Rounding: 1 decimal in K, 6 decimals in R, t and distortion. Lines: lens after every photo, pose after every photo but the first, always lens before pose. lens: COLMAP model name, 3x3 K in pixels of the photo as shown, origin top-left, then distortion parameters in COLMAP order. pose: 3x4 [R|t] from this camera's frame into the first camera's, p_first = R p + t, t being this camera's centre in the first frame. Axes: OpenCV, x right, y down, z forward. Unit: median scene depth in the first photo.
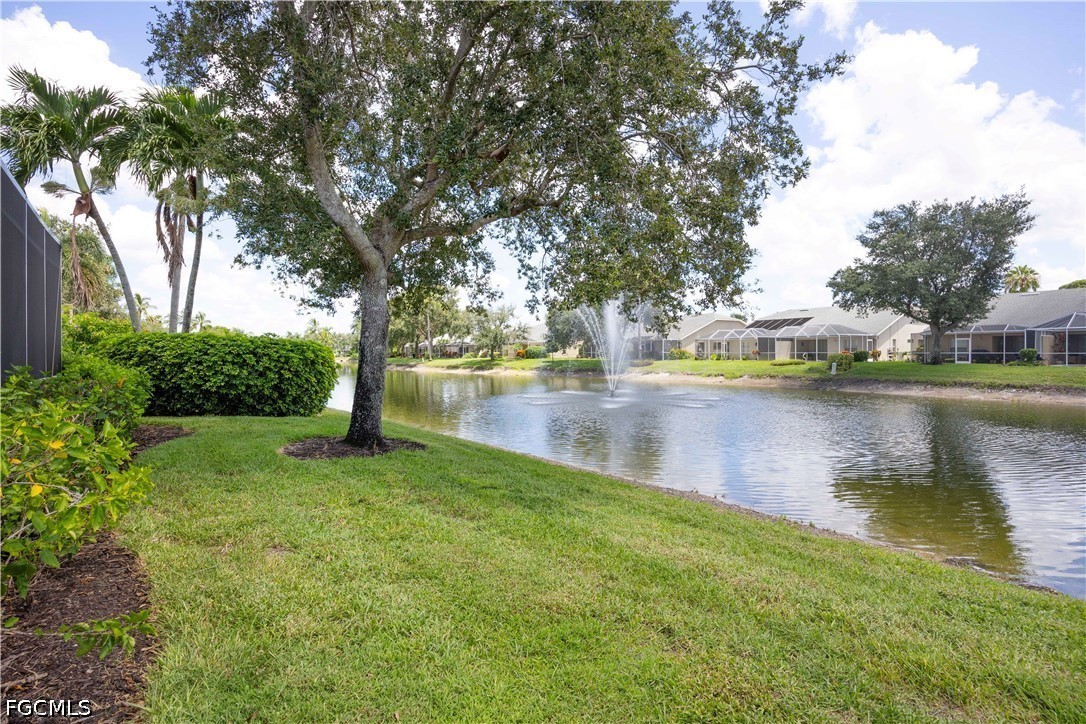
lens RADIAL K [[524.9, 0, 543.0], [0, 524.9, 362.0], [0, 0, 1]] dist [-0.000465, -0.000038]
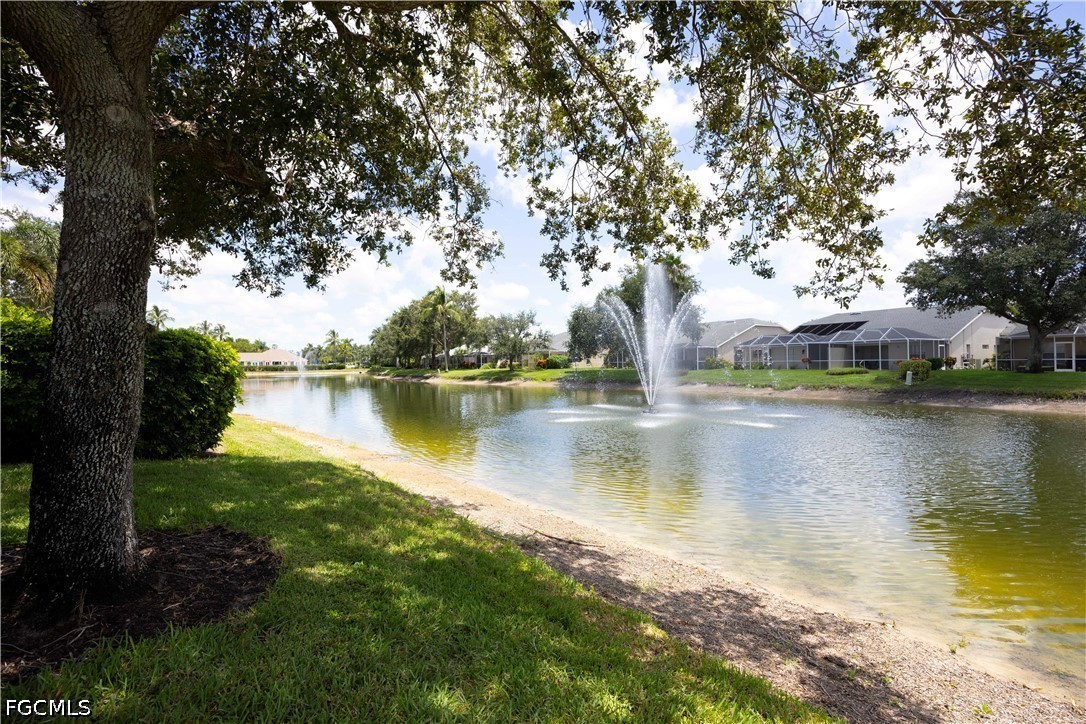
lens RADIAL K [[524.9, 0, 543.0], [0, 524.9, 362.0], [0, 0, 1]] dist [-0.000465, -0.000038]
pose [[0.999148, -0.004458, -0.041023, -0.002201], [0.003570, 0.999758, -0.021692, 0.002186], [0.041110, 0.021527, 0.998923, 0.101752]]
